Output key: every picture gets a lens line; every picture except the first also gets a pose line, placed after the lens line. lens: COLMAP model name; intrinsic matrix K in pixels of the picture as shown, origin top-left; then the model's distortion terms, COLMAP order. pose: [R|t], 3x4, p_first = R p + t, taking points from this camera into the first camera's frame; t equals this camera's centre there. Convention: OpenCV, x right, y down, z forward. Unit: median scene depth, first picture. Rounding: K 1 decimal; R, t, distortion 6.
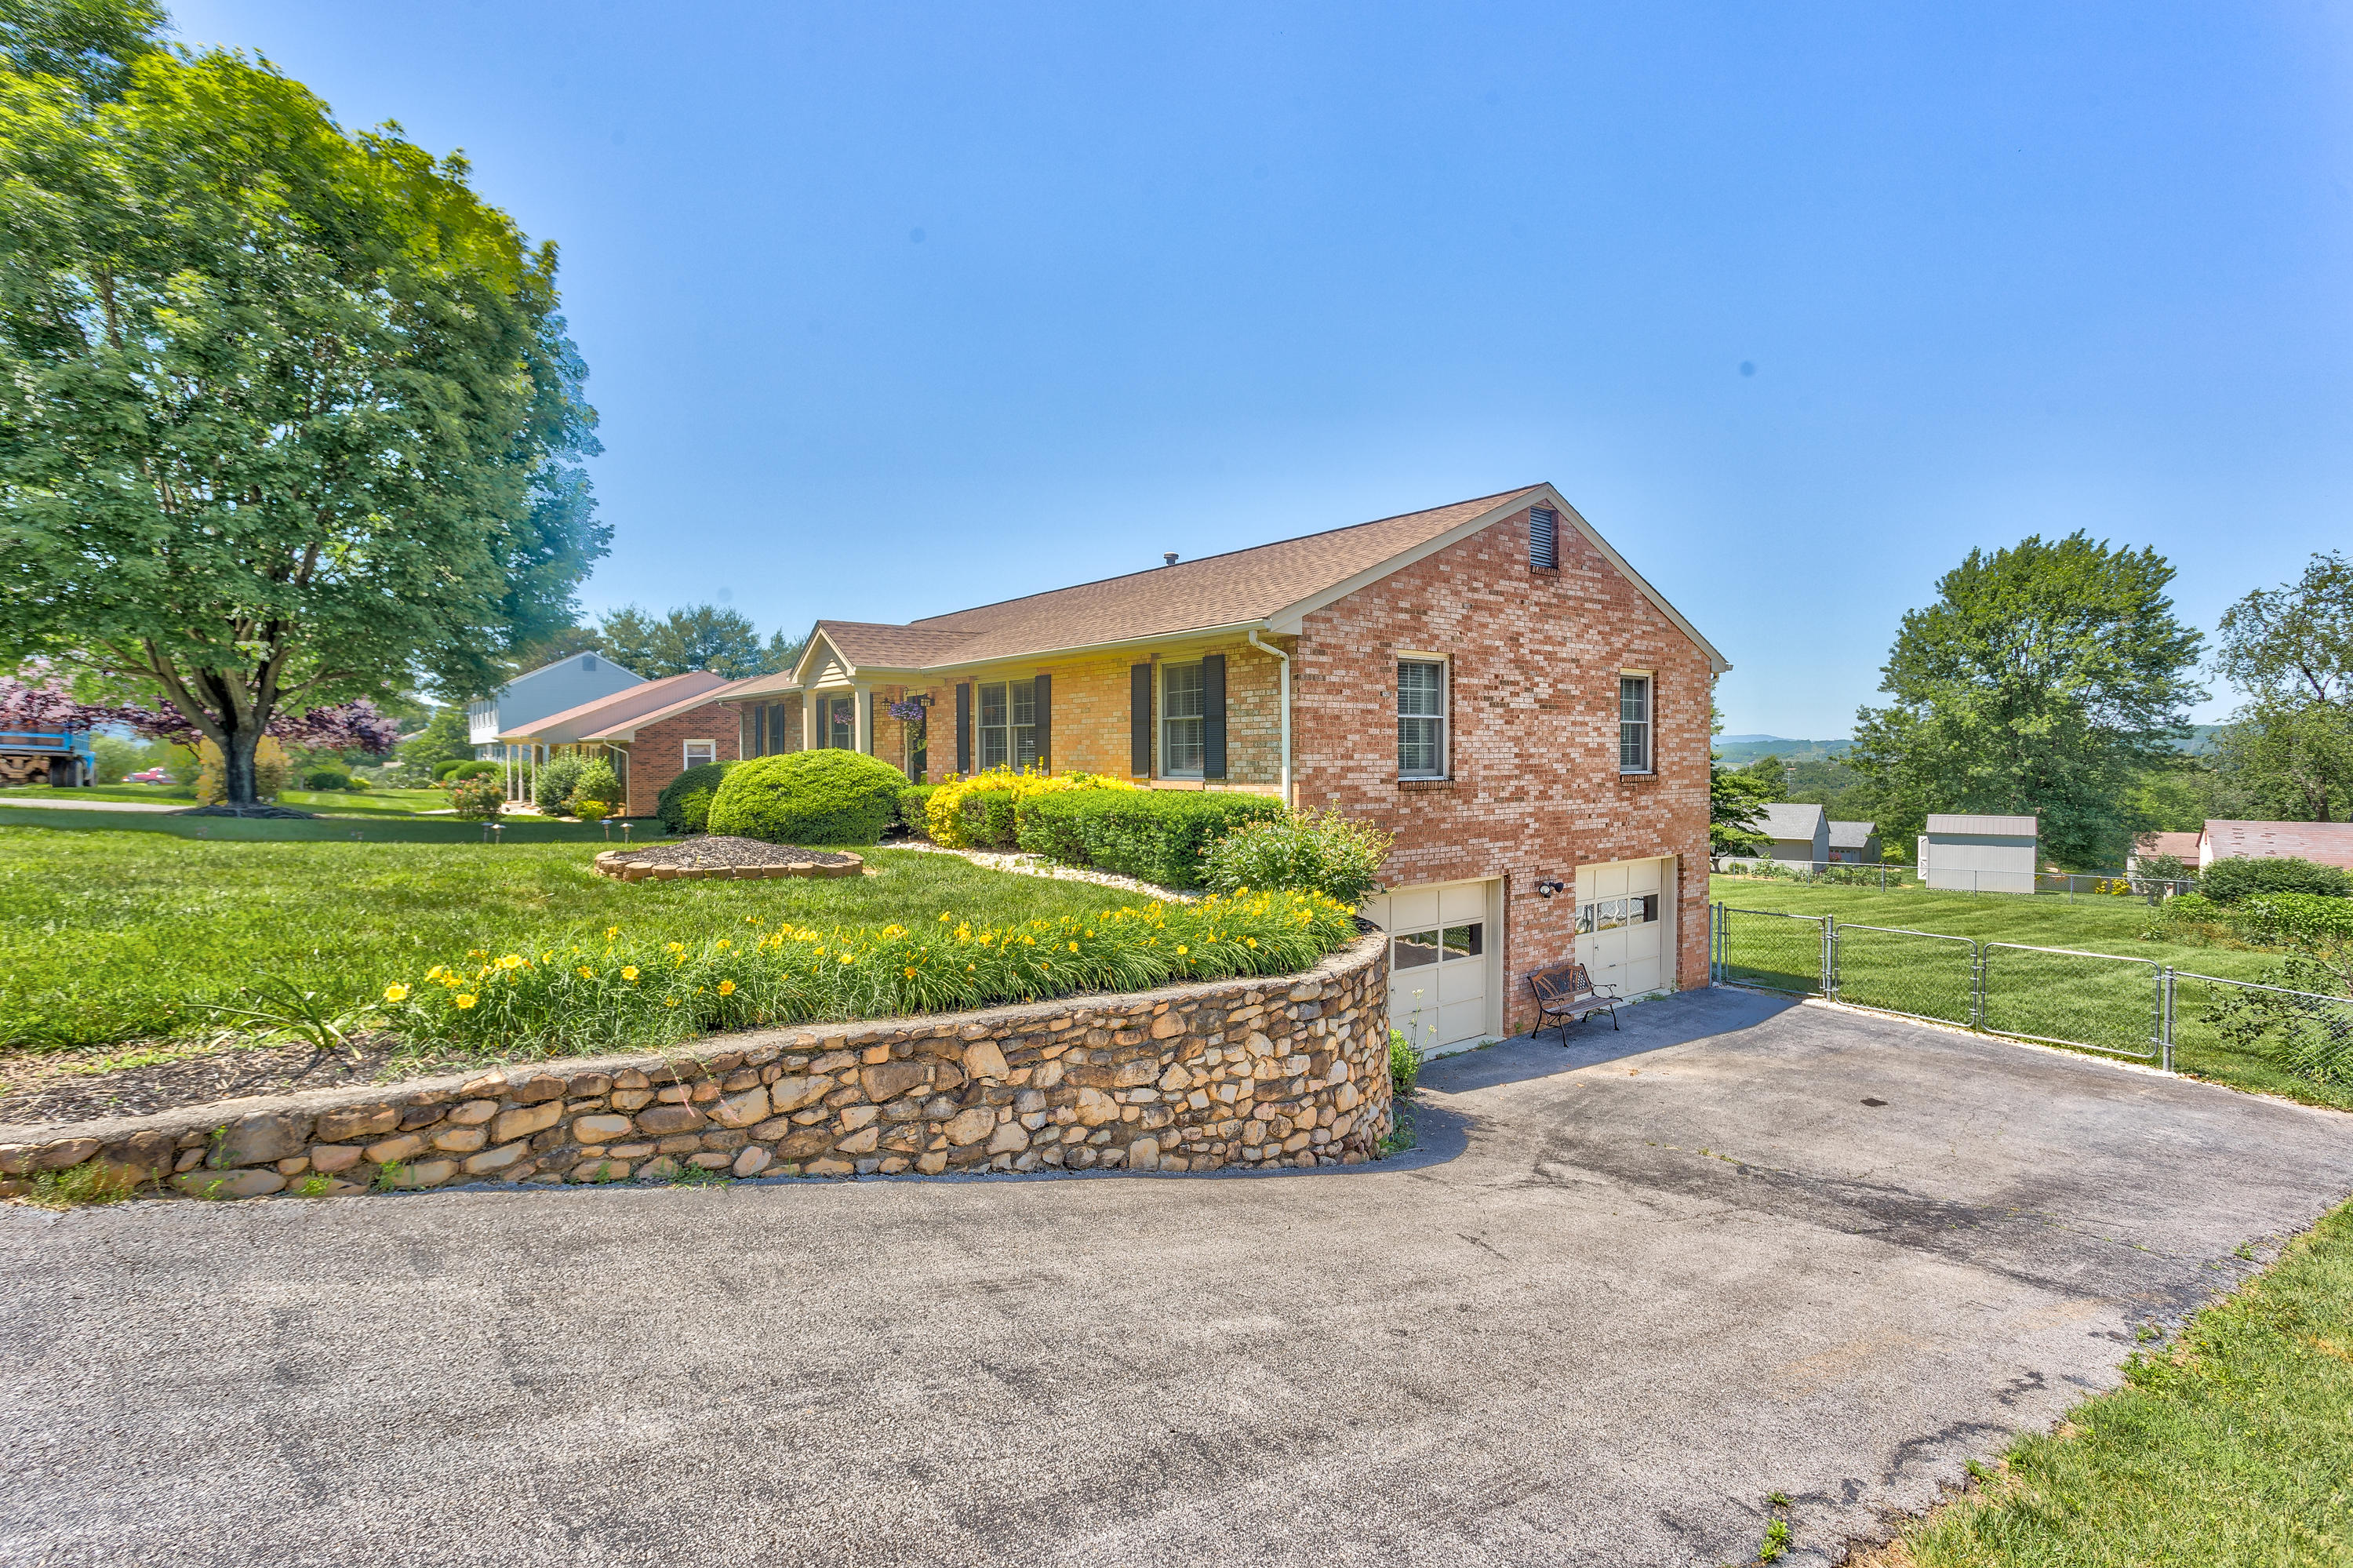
lens RADIAL K [[1083.2, 0, 1166.1], [0, 1083.2, 766.5], [0, 0, 1]] dist [-0.000731, 0.000181]
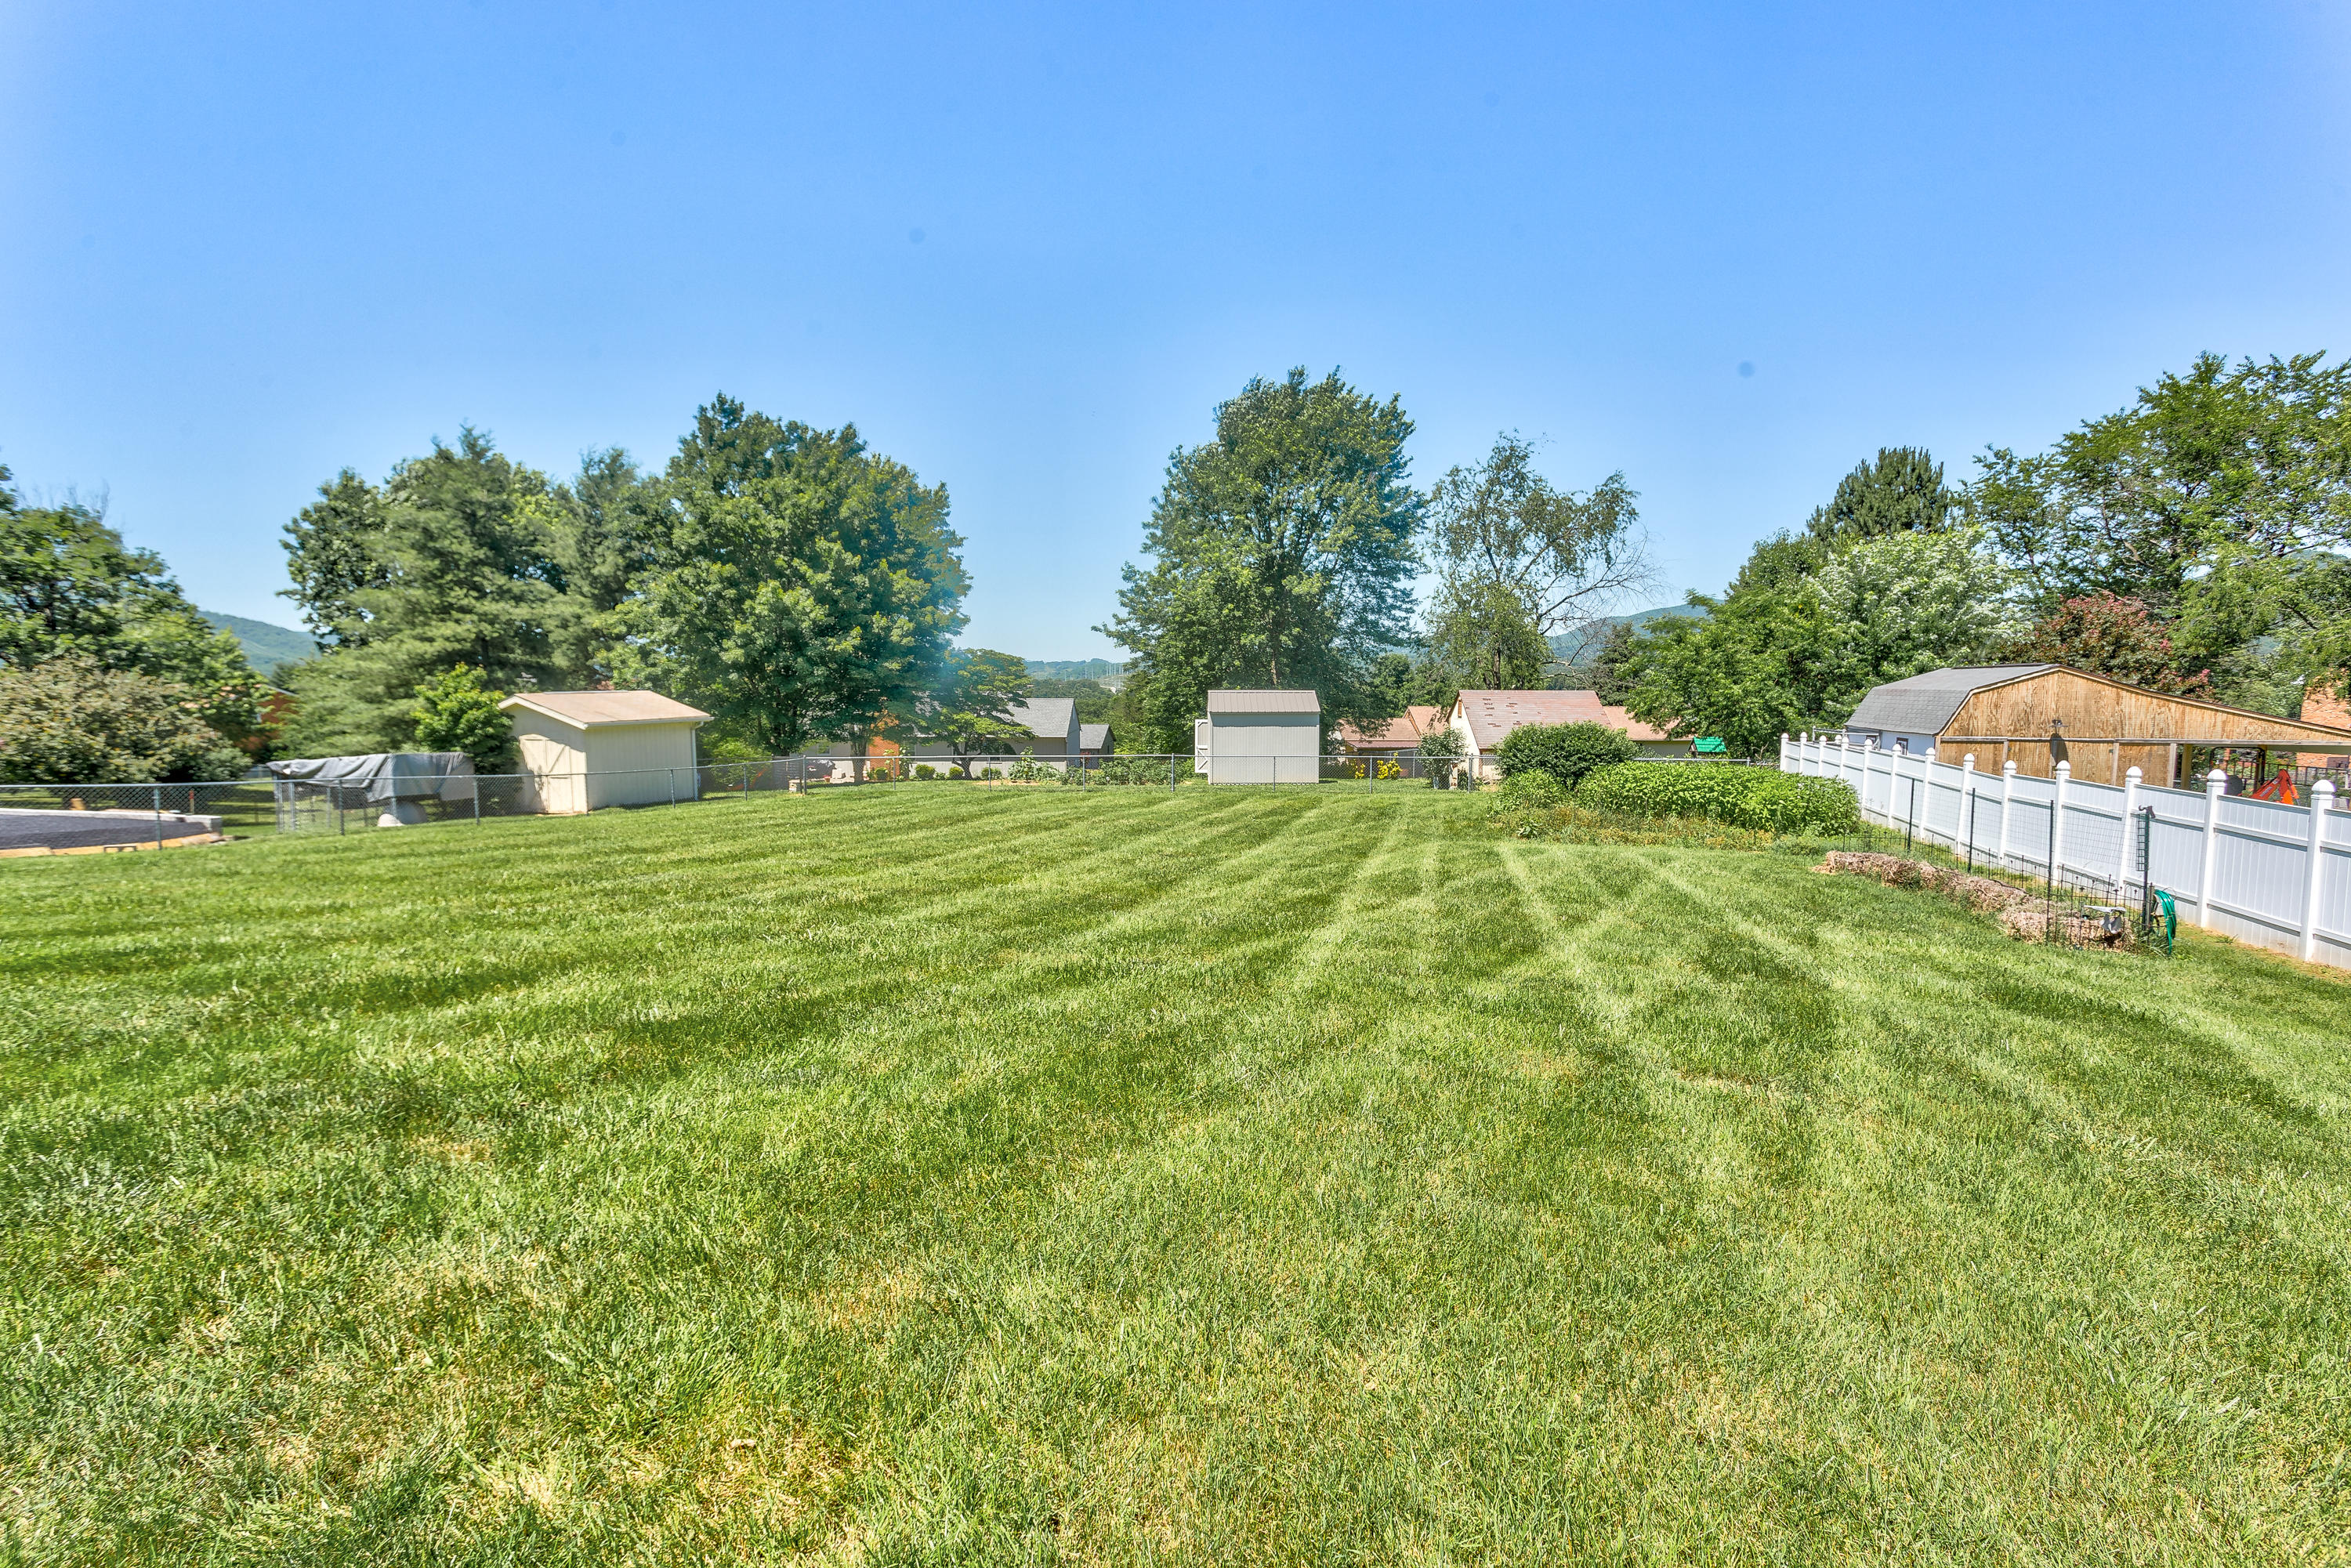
lens RADIAL K [[1082.2, 0, 1165.1], [0, 1082.2, 766.6], [0, 0, 1]] dist [-0.000731, 0.000181]
pose [[0.795723, -0.044755, 0.604005, 0.244768], [0.001137, 0.997375, 0.072404, 0.051451], [-0.605660, -0.056927, 0.793685, 0.477001]]
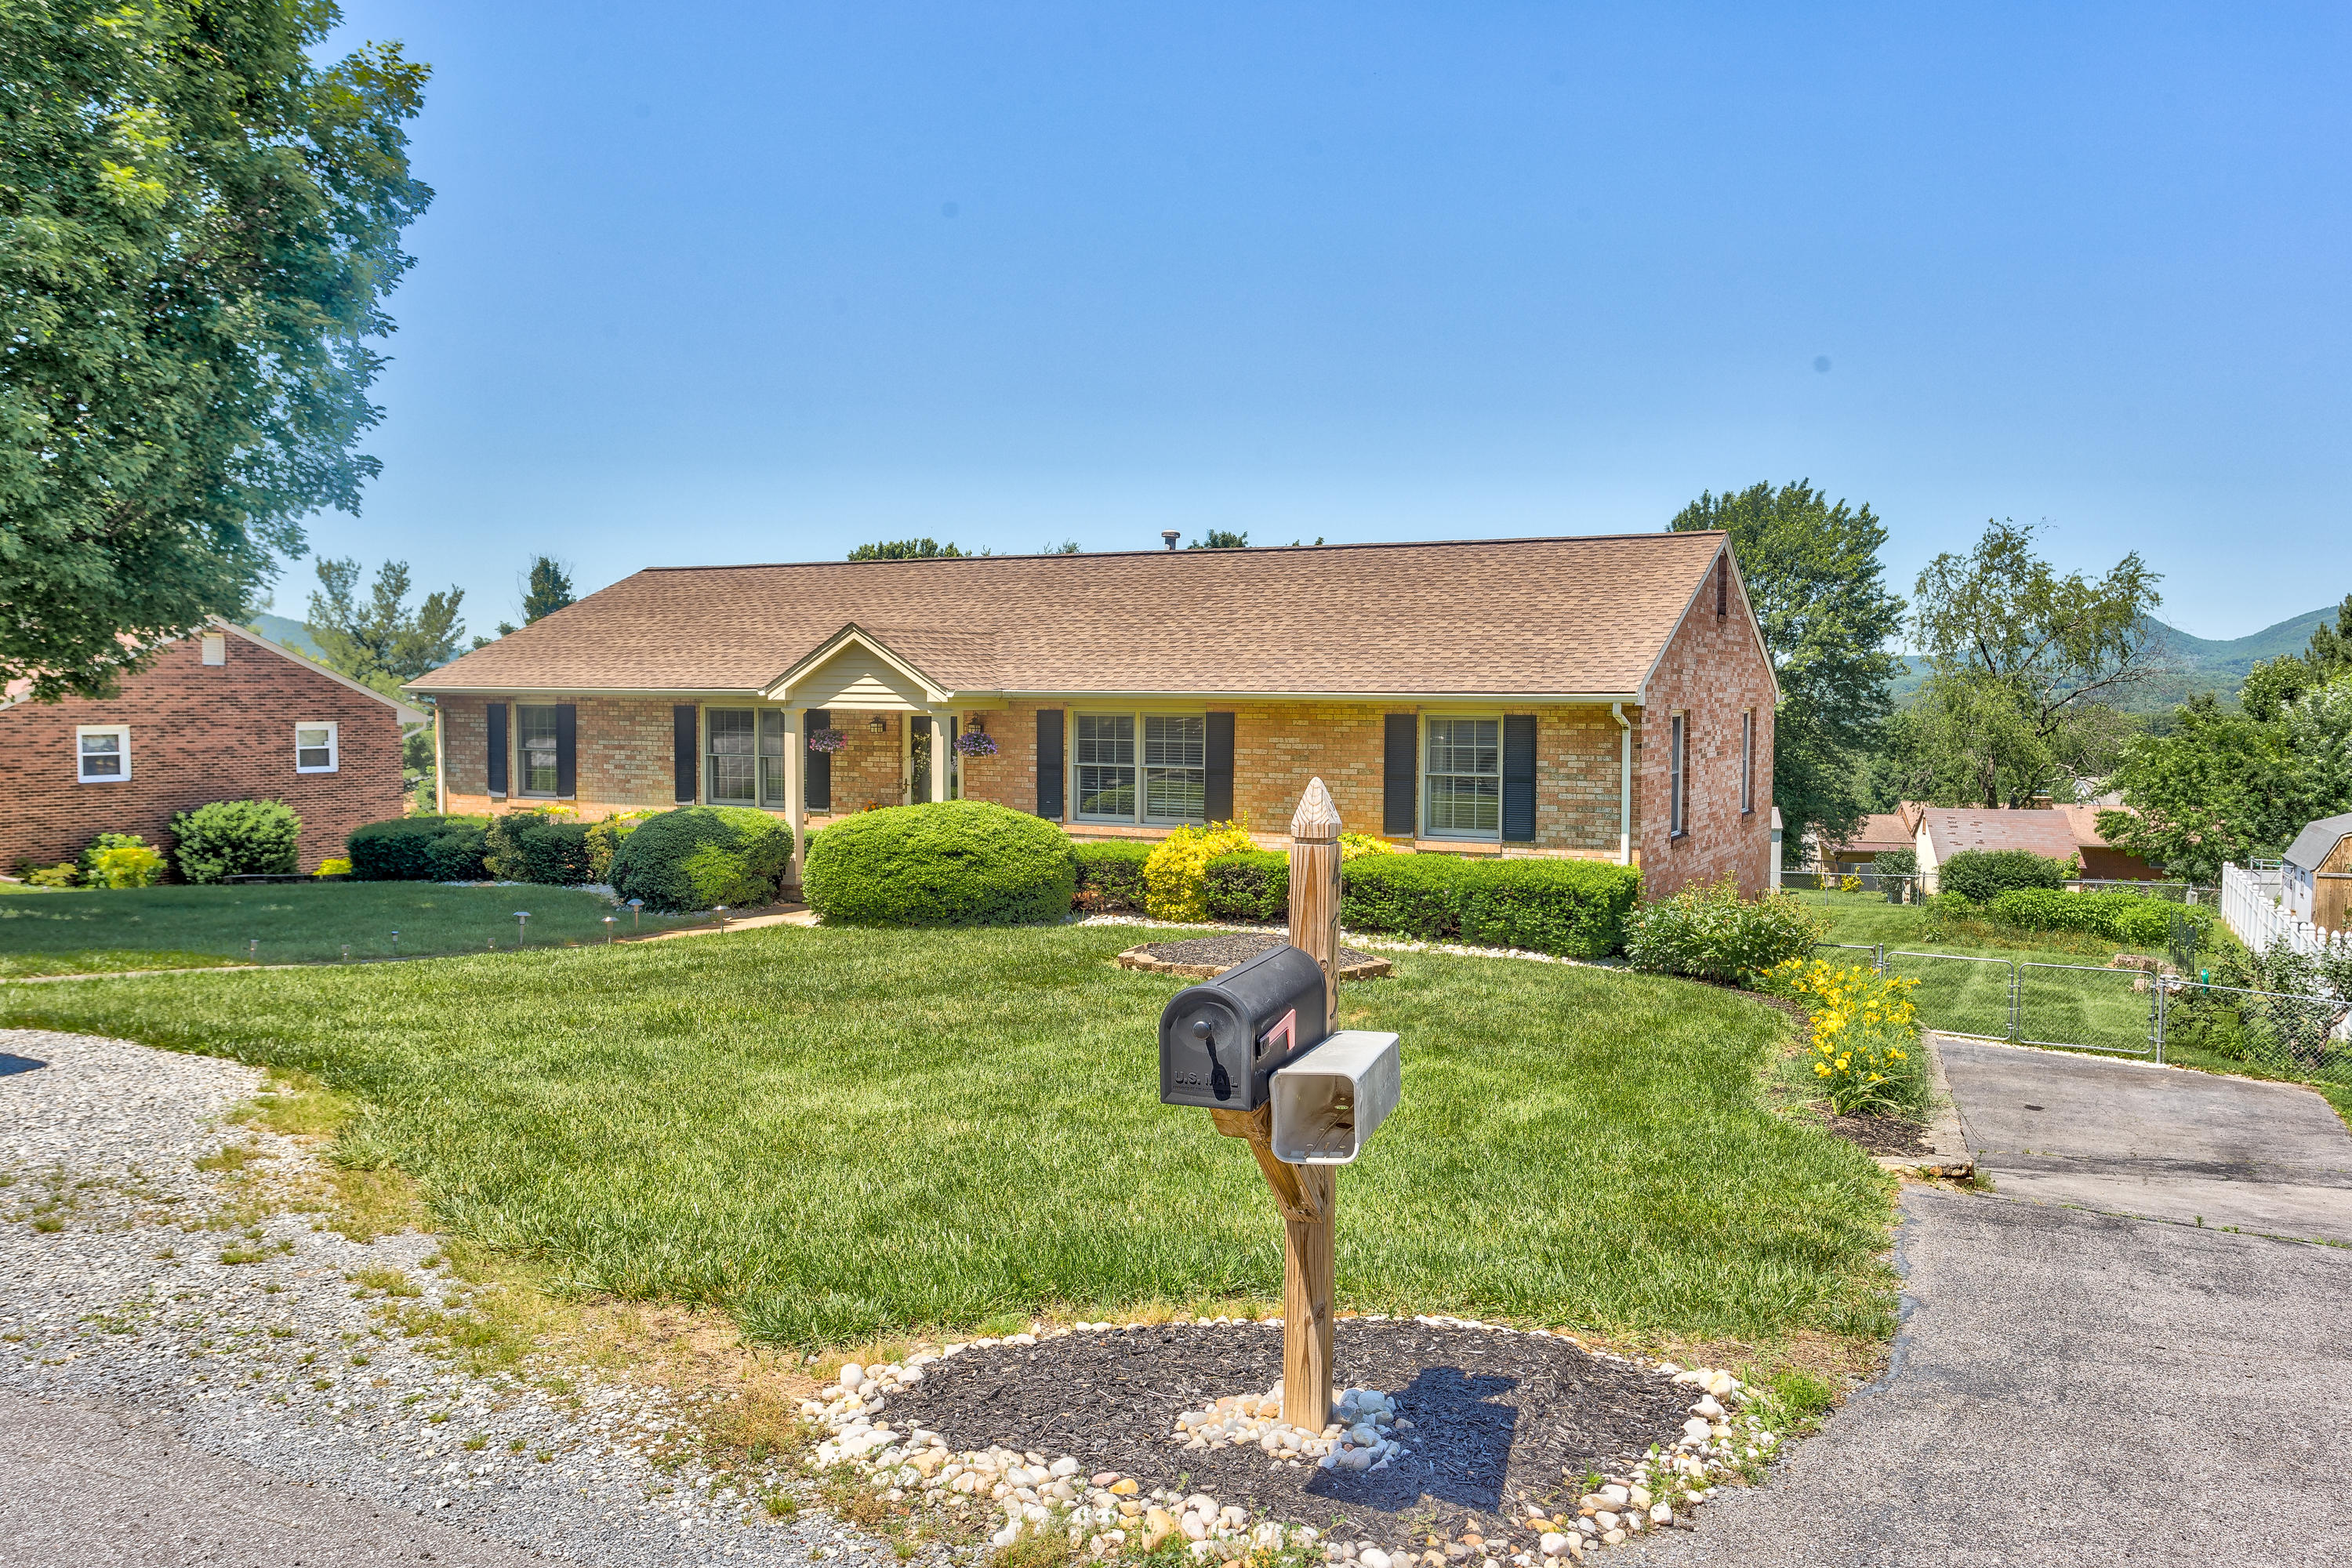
lens RADIAL K [[1729.2, 0, 1180.8], [0, 1729.2, 737.5], [0, 0, 1]] dist [0.006446, 0.003951]
pose [[0.904566, -0.001466, 0.426332, -0.286983], [-0.005484, 0.999871, 0.015073, -0.033526], [-0.426299, -0.015972, 0.904441, -0.087768]]
